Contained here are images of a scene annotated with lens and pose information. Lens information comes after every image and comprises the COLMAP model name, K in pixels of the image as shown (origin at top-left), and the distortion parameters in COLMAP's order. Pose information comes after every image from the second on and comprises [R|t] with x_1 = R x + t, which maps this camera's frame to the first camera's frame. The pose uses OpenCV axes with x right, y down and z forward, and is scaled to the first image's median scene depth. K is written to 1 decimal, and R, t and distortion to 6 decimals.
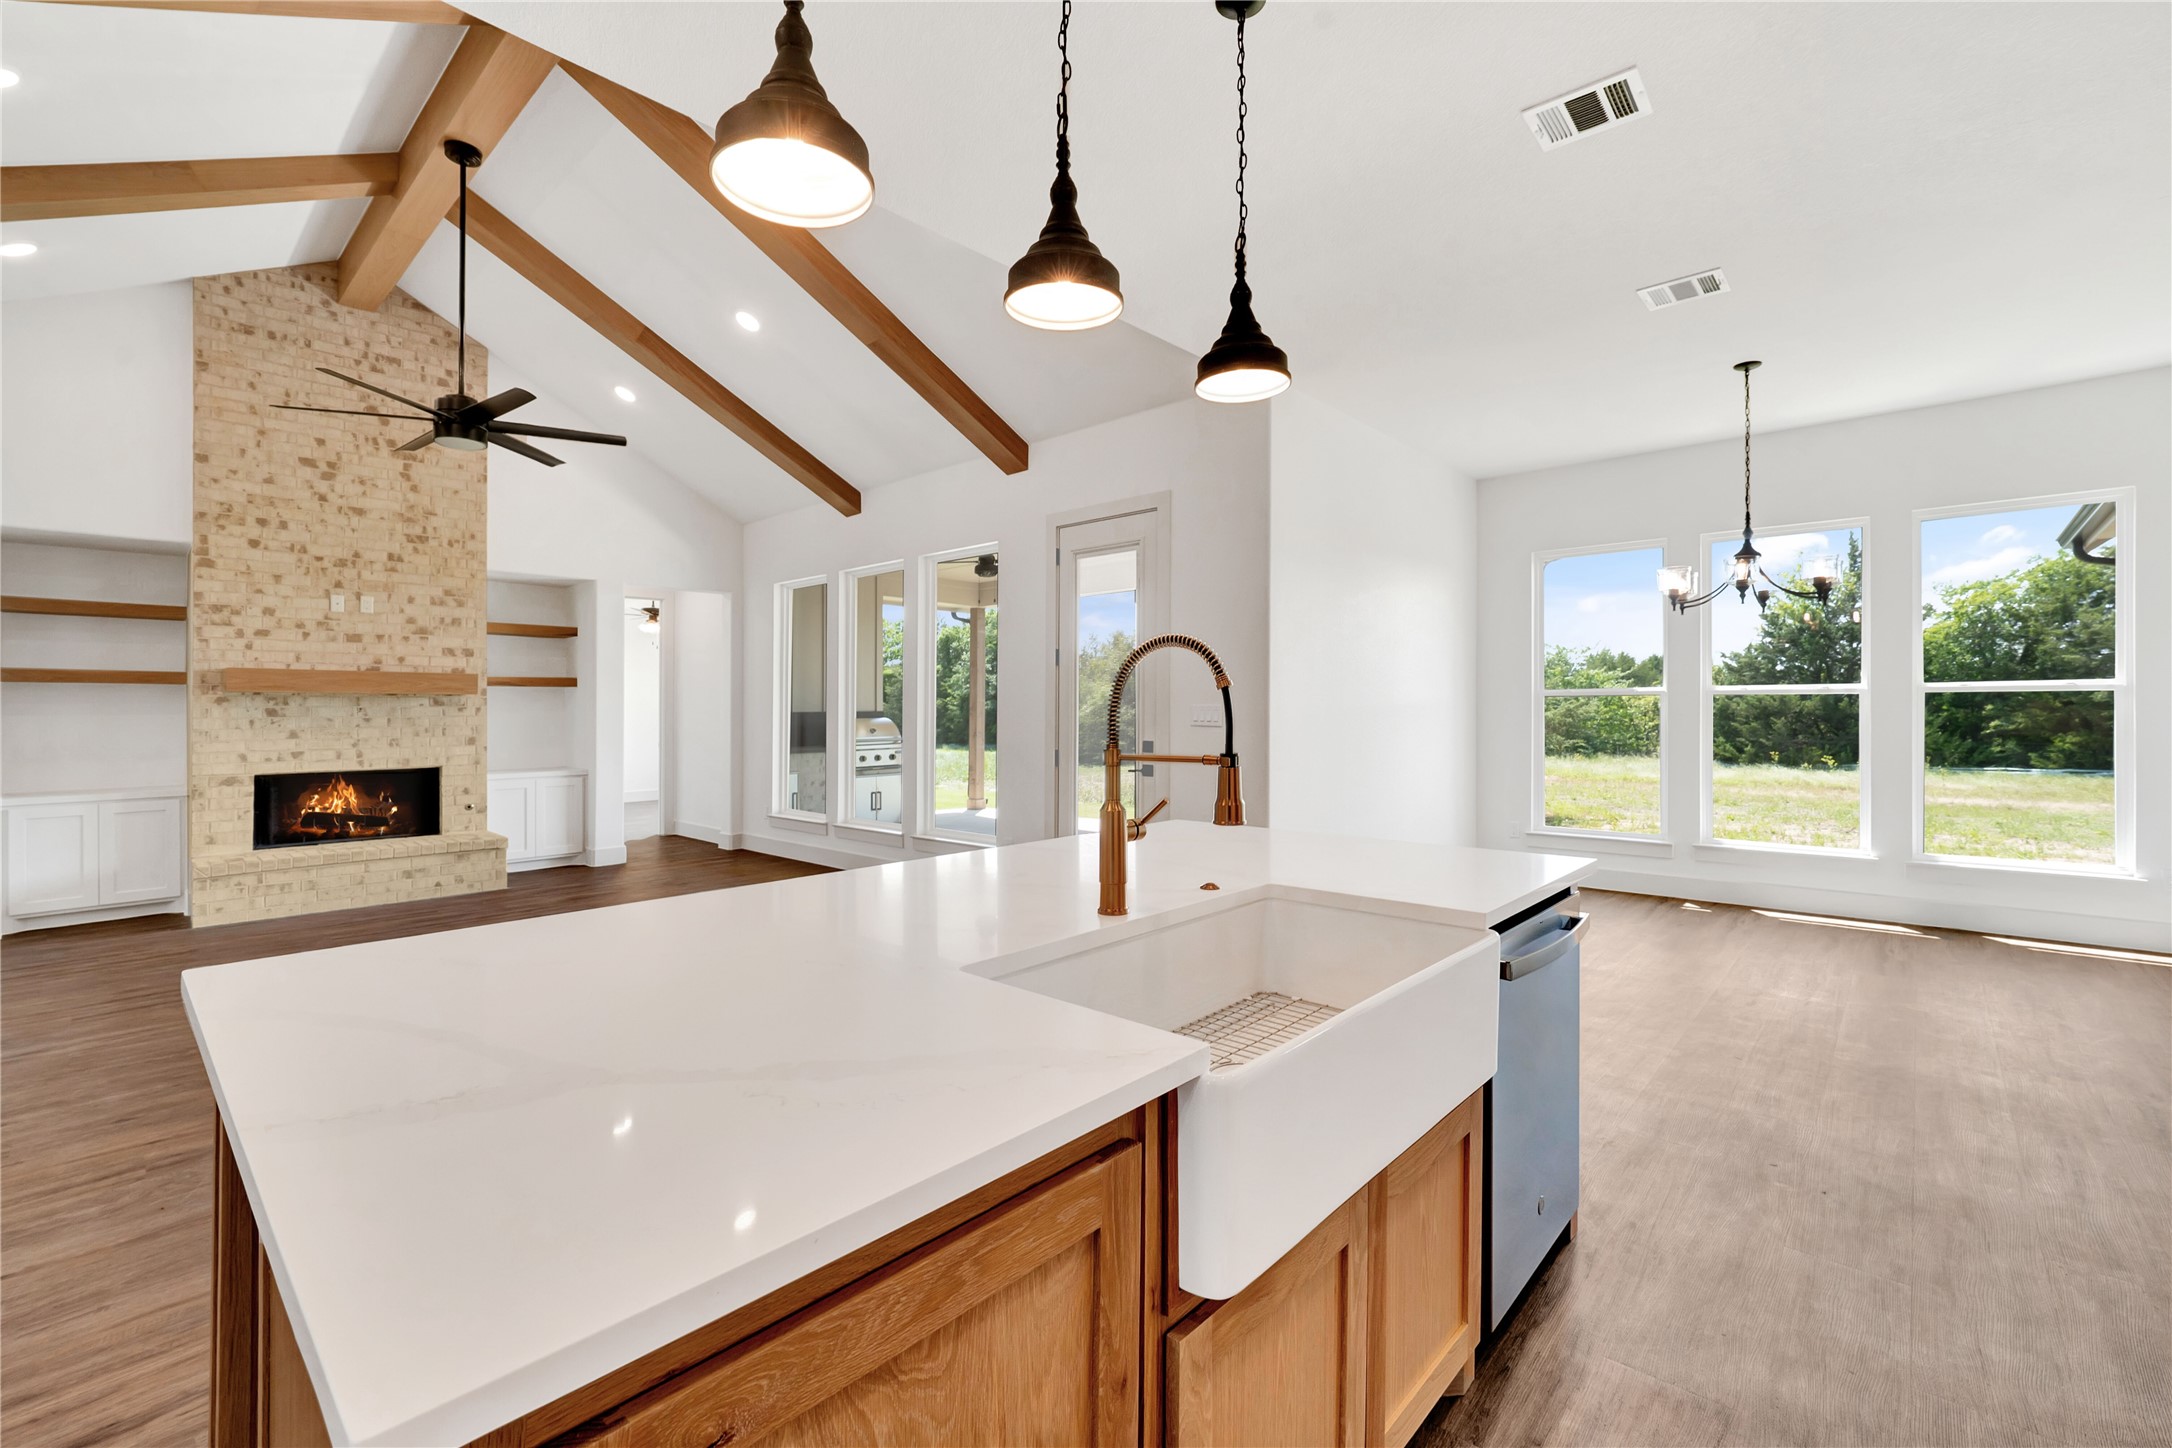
lens RADIAL K [[919.7, 0, 1072.7], [0, 919.7, 717.9], [0, 0, 1]] dist [-0.028651, 0.007563]
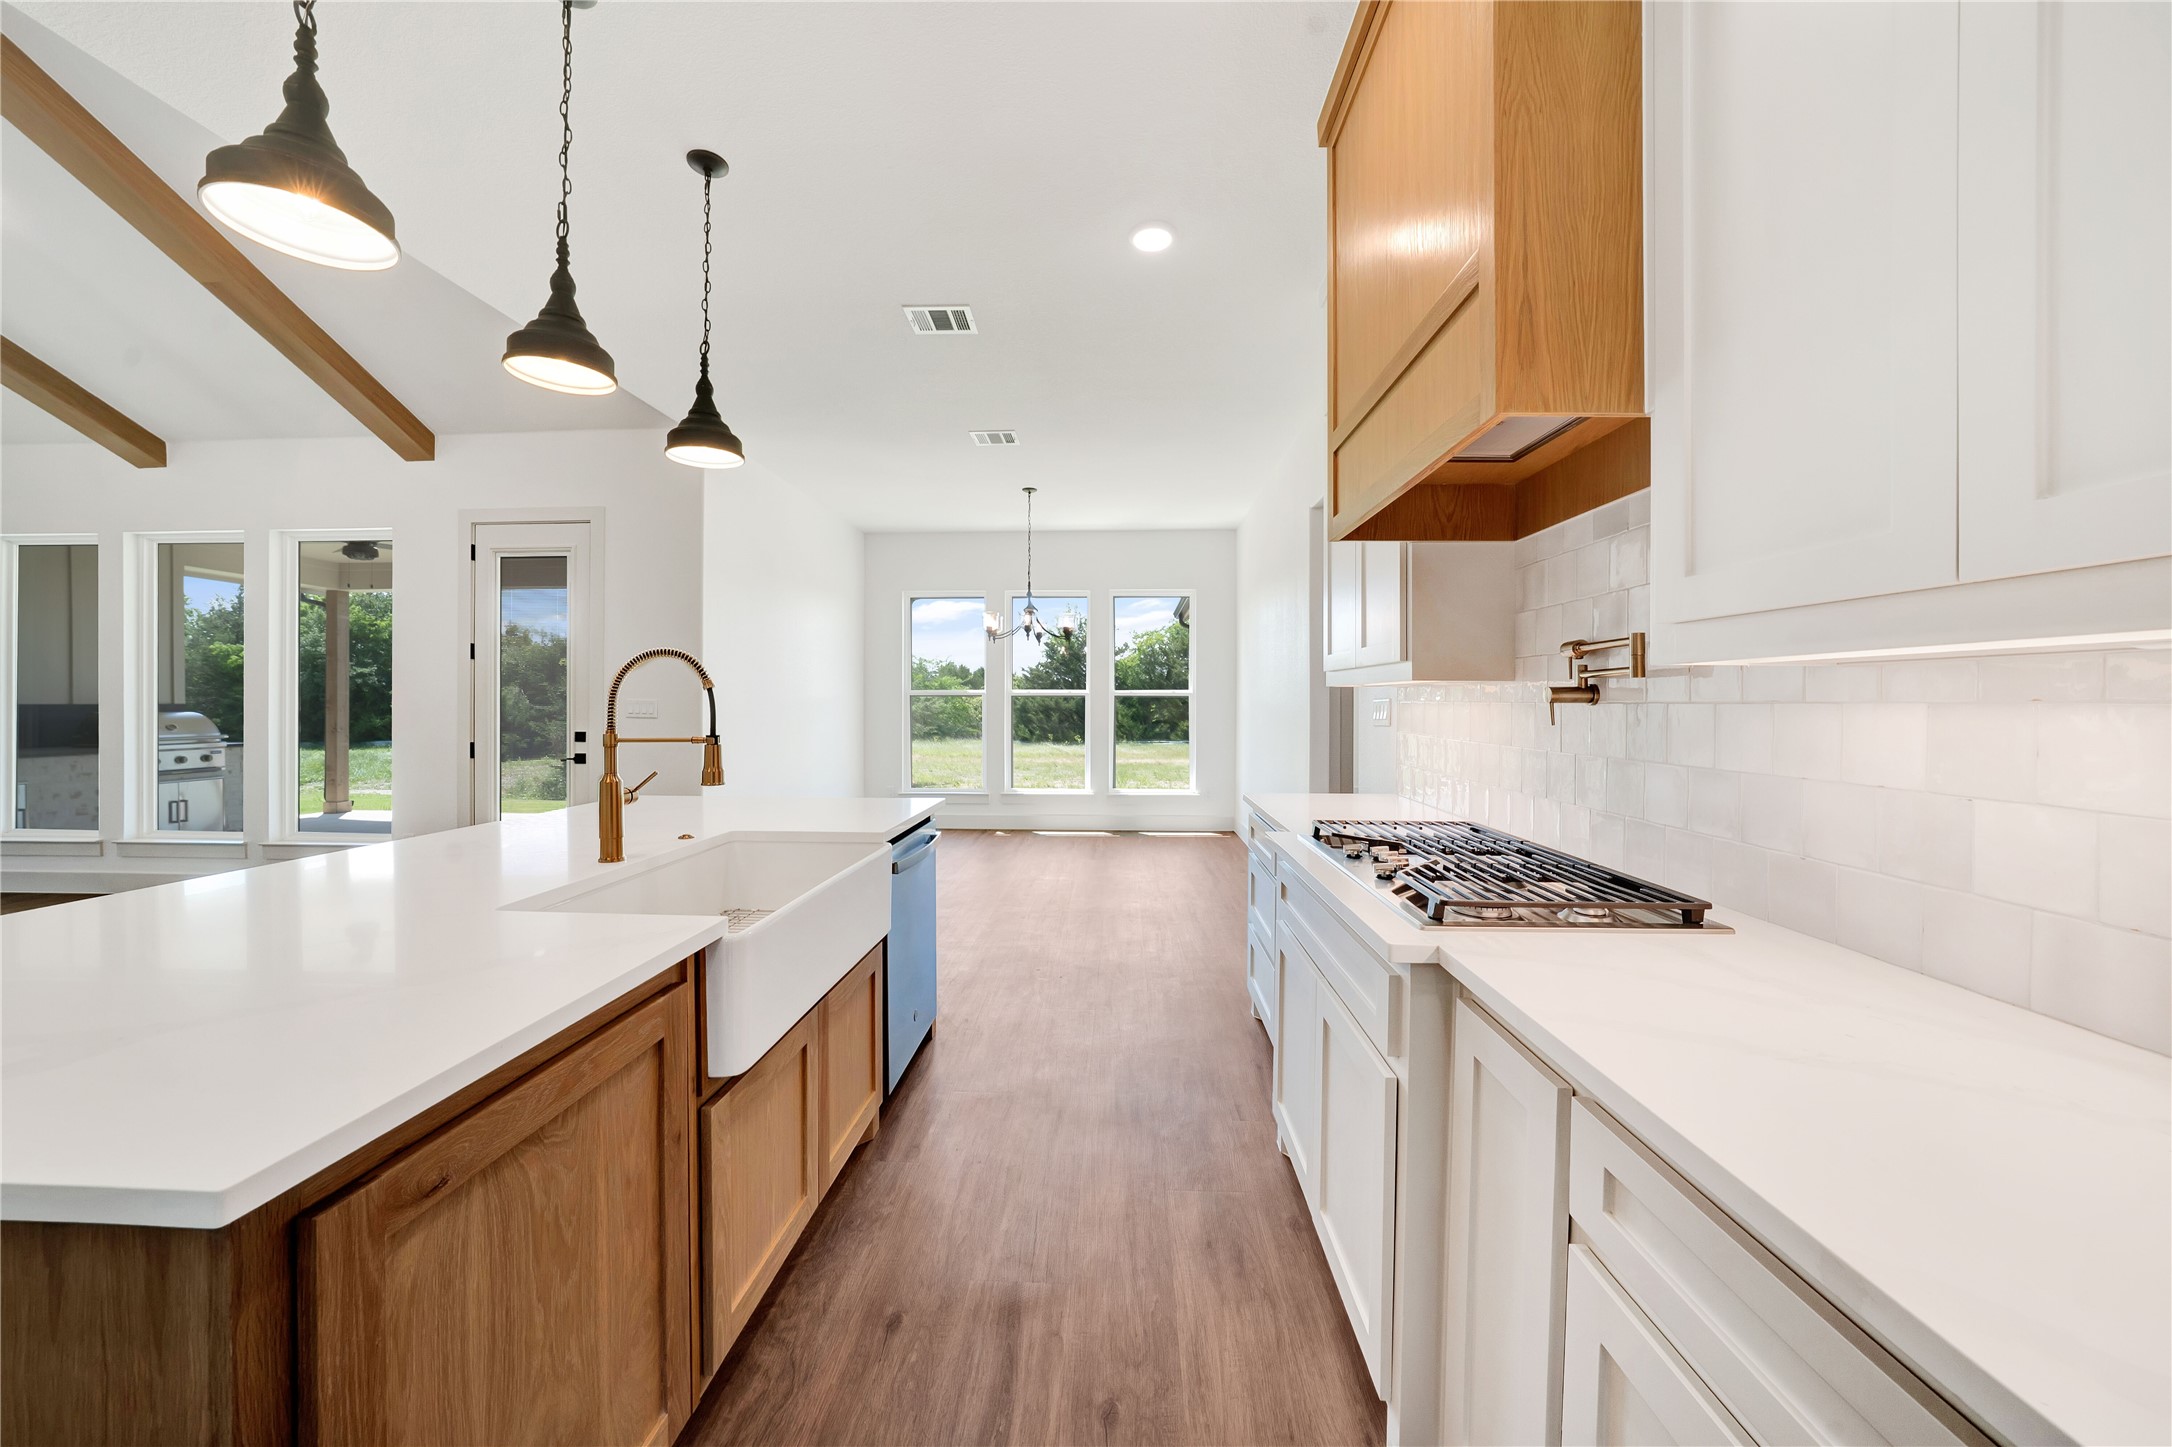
lens RADIAL K [[759.0, 0, 1084.9], [0, 759.0, 709.4], [0, 0, 1]] dist [-0.000088, -0.000018]
pose [[0.761898, 0.000371, 0.647698, -0.105804], [0.001430, 0.999996, -0.002255, 0.001713], [-0.647696, 0.002644, 0.761894, -0.183278]]
